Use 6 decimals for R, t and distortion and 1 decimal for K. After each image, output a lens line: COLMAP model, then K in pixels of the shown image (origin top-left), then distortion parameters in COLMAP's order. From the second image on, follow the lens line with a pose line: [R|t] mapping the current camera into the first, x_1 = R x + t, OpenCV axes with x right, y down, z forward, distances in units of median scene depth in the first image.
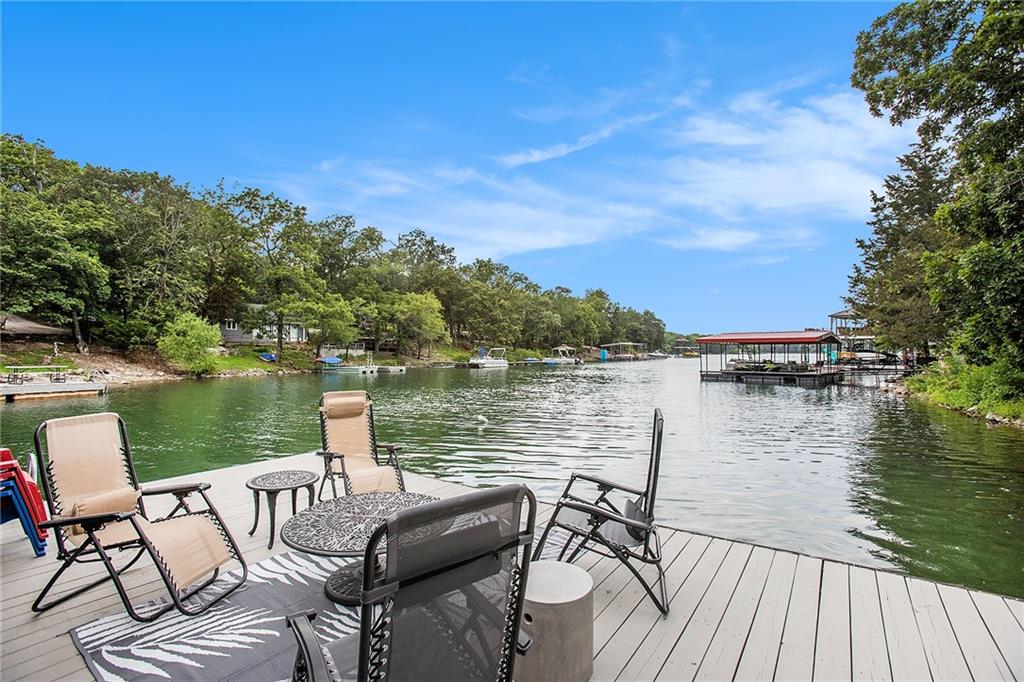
lens RADIAL K [[473.9, 0, 507.3], [0, 473.9, 338.6], [0, 0, 1]] dist [-0.000524, 0.001179]
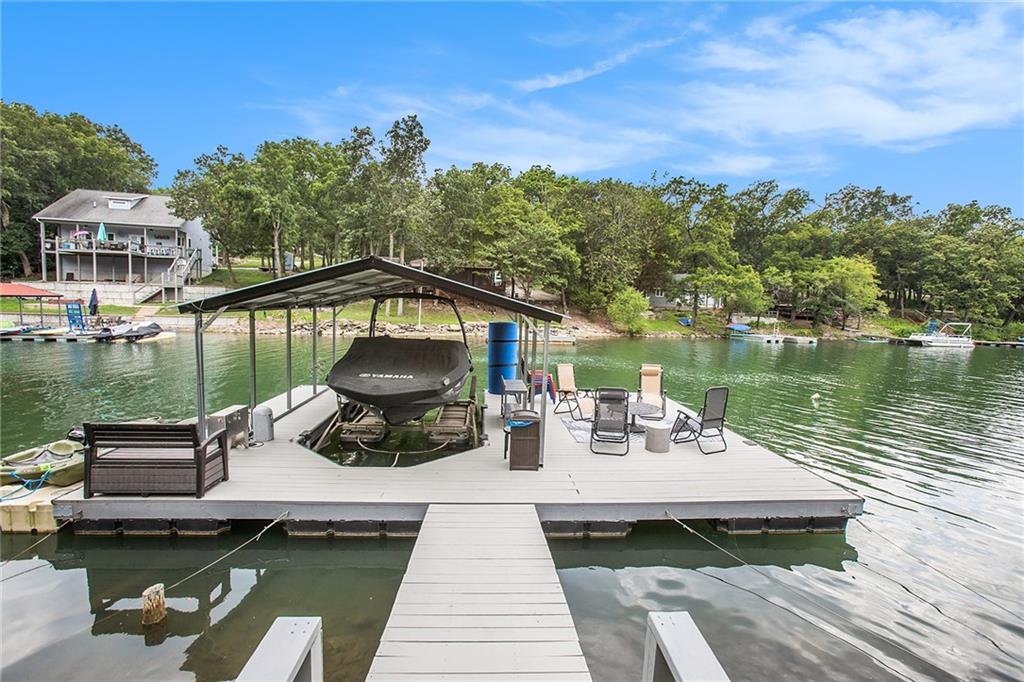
lens RADIAL K [[473.9, 0, 507.3], [0, 473.9, 338.6], [0, 0, 1]] dist [-0.000524, 0.001179]
pose [[0.656517, 0.072730, -0.750797, 0.084844], [-0.008021, 0.995958, 0.089465, -0.019670], [0.754269, -0.052713, 0.654447, -0.094225]]
